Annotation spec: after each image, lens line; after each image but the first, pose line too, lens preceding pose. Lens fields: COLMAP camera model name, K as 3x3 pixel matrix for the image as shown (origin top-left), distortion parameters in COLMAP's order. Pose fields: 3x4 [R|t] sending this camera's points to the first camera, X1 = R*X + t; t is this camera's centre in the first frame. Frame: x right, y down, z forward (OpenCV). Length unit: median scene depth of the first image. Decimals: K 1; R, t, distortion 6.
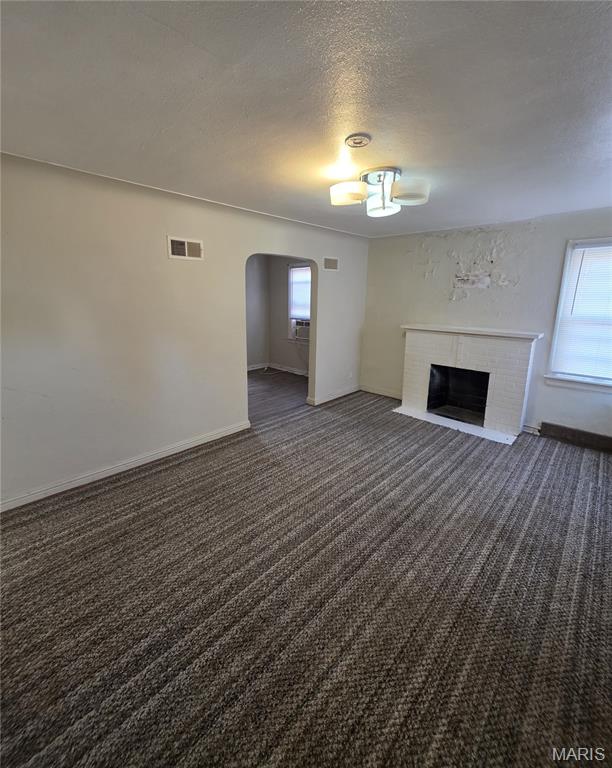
lens RADIAL K [[327.9, 0, 306.4], [0, 327.9, 378.9], [0, 0, 1]] dist [-0.000950, -0.000127]
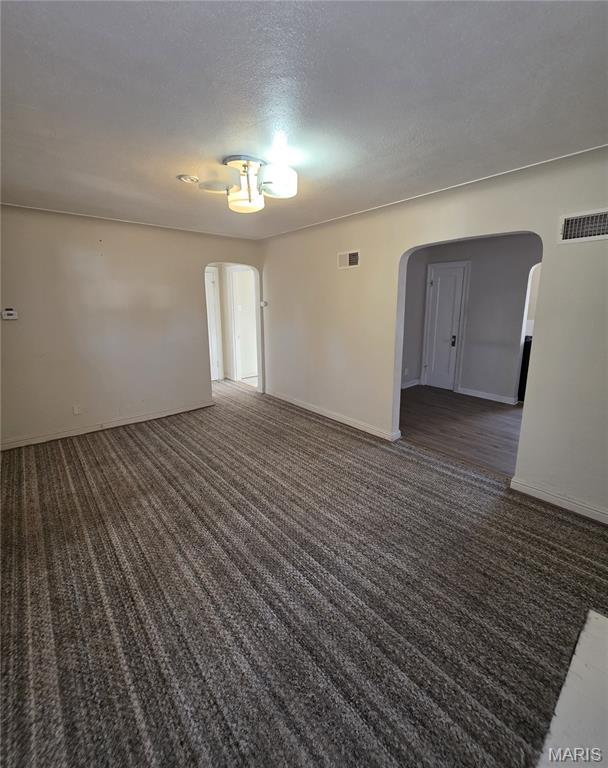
lens RADIAL K [[327.9, 0, 304.7], [0, 327.9, 380.6], [0, 0, 1]] dist [-0.000950, -0.000127]
pose [[-0.117926, 0.228479, -0.966380, 0.982572], [-0.243763, 0.936734, 0.251216, -0.254587], [0.962639, 0.265192, -0.054770, 1.084022]]
